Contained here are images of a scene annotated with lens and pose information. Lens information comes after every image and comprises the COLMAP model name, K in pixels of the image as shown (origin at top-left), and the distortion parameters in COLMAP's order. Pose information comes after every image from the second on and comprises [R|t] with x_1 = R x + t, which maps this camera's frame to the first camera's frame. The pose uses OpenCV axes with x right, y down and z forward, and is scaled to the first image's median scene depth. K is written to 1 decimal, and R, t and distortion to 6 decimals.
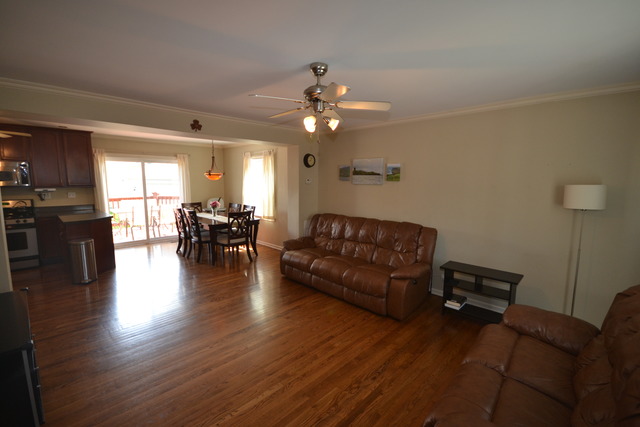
lens RADIAL K [[283.6, 0, 321.9], [0, 283.6, 214.8], [0, 0, 1]] dist [0.000737, -0.007339]
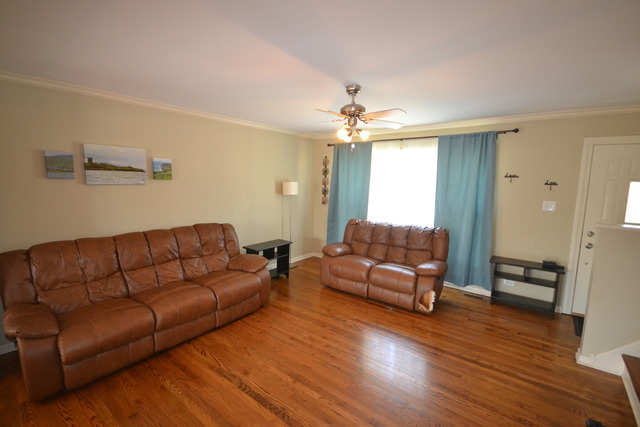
lens RADIAL K [[283.6, 0, 318.9], [0, 283.6, 213.4], [0, 0, 1]] dist [0.000737, -0.007339]
pose [[-0.104617, -0.123098, 0.986865, -0.537142], [0.109531, 0.984847, 0.134458, -0.073795], [-0.988463, 0.122159, -0.089548, 0.563823]]
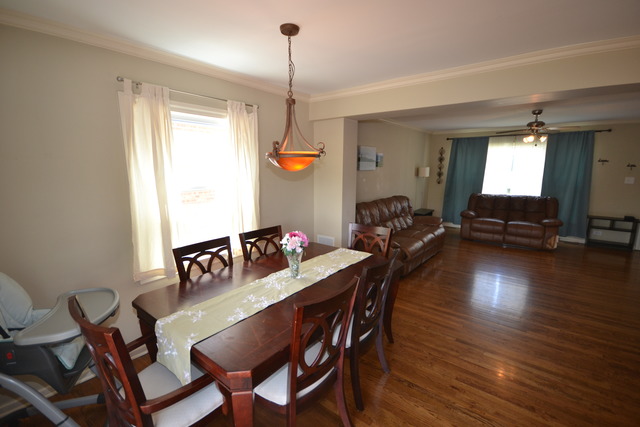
lens RADIAL K [[283.6, 0, 318.0], [0, 283.6, 217.5], [0, 0, 1]] dist [0.000737, -0.007339]
pose [[-0.089763, -0.184091, 0.978802, -0.874755], [0.127796, 0.972516, 0.194629, -0.158789], [-0.987730, 0.142557, -0.063770, 1.212990]]
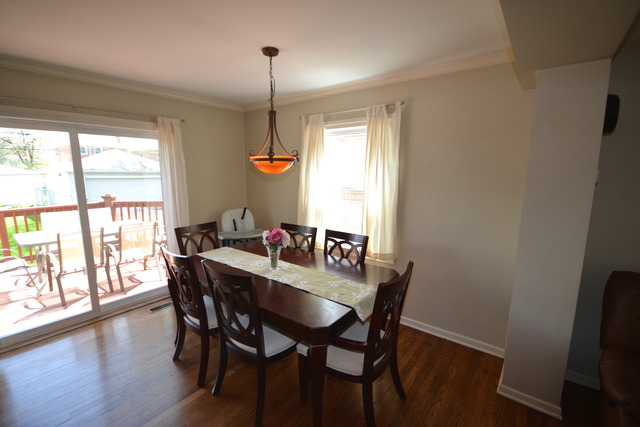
lens RADIAL K [[283.6, 0, 322.7], [0, 283.6, 212.1], [0, 0, 1]] dist [0.000737, -0.007339]
pose [[0.992914, -0.025779, 0.116005, -0.435853], [0.022988, 0.999415, 0.025330, -0.097250], [-0.116590, -0.022484, 0.992926, 0.740877]]
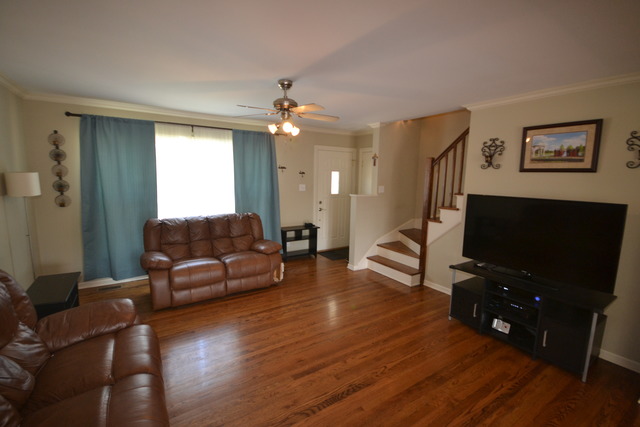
lens RADIAL K [[283.6, 0, 317.1], [0, 283.6, 217.4], [0, 0, 1]] dist [0.000737, -0.007339]
pose [[-0.971236, -0.061362, 0.230077, -0.198470], [0.004711, 0.961085, 0.276211, -0.126216], [-0.238072, 0.269350, -0.933152, 0.971570]]
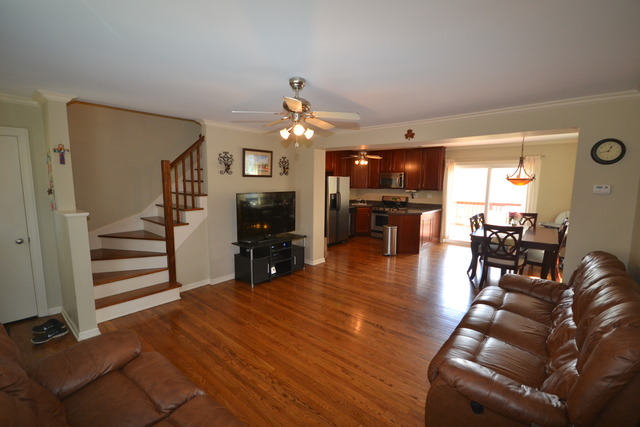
lens RADIAL K [[283.6, 0, 319.0], [0, 283.6, 216.6], [0, 0, 1]] dist [0.000737, -0.007339]
pose [[0.059904, 0.118044, -0.991200, 0.494482], [-0.137173, 0.984536, 0.108961, -0.055312], [0.988734, 0.129438, 0.075170, 0.458398]]
